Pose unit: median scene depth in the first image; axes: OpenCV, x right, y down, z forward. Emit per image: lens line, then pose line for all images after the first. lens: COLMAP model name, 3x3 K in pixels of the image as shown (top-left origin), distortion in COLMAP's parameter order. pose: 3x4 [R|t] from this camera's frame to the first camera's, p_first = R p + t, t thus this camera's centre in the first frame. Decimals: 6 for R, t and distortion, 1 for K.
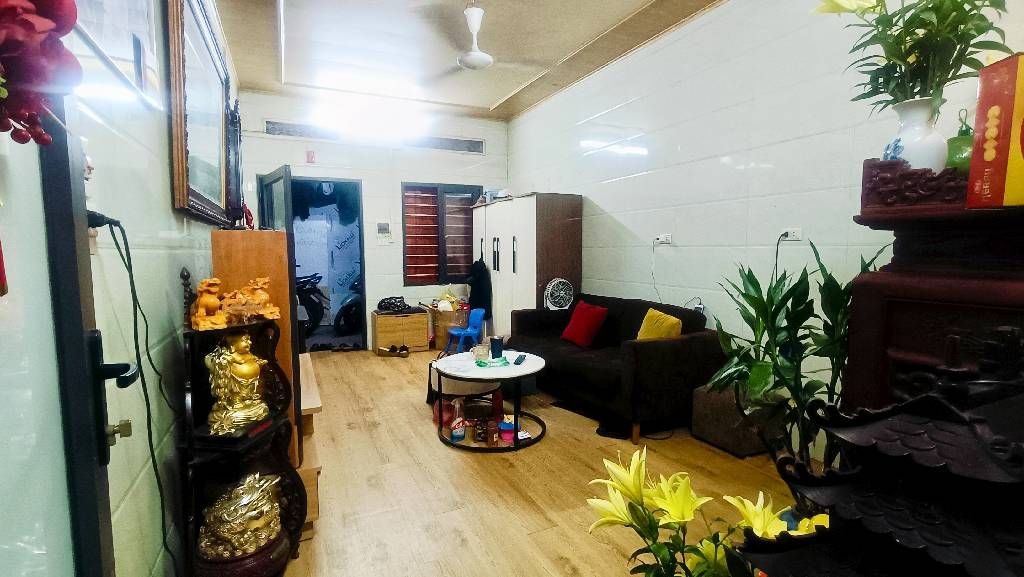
lens RADIAL K [[470.6, 0, 507.5], [0, 470.6, 287.6], [0, 0, 1]] dist [0.001790, -0.000037]
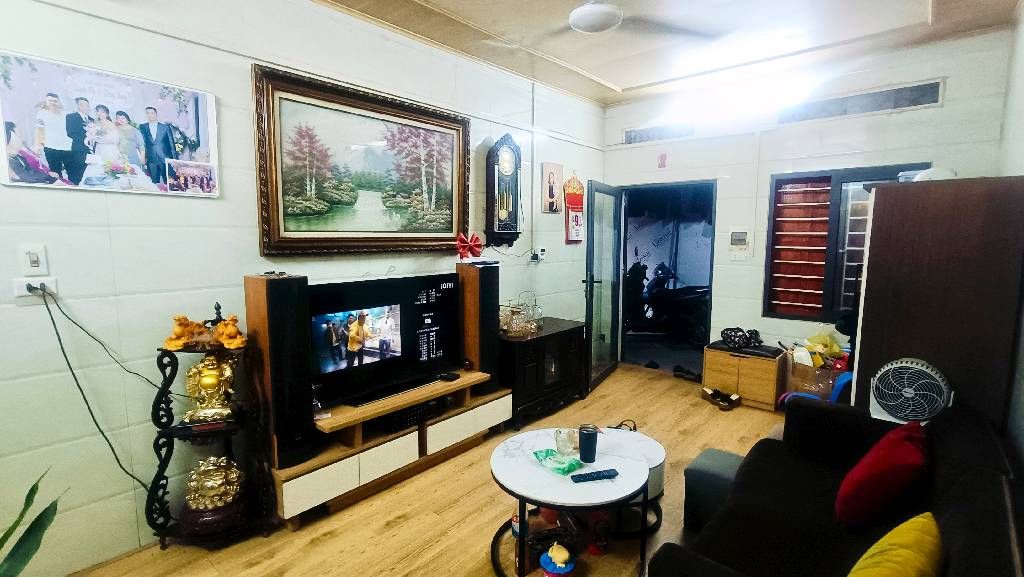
lens RADIAL K [[470.6, 0, 508.2], [0, 470.6, 285.3], [0, 0, 1]] dist [0.001790, -0.000037]
pose [[0.406284, 0.102507, -0.907979, 0.292550], [-0.078027, 0.993950, 0.077299, -0.079198], [0.910409, 0.039441, 0.411824, 0.337788]]
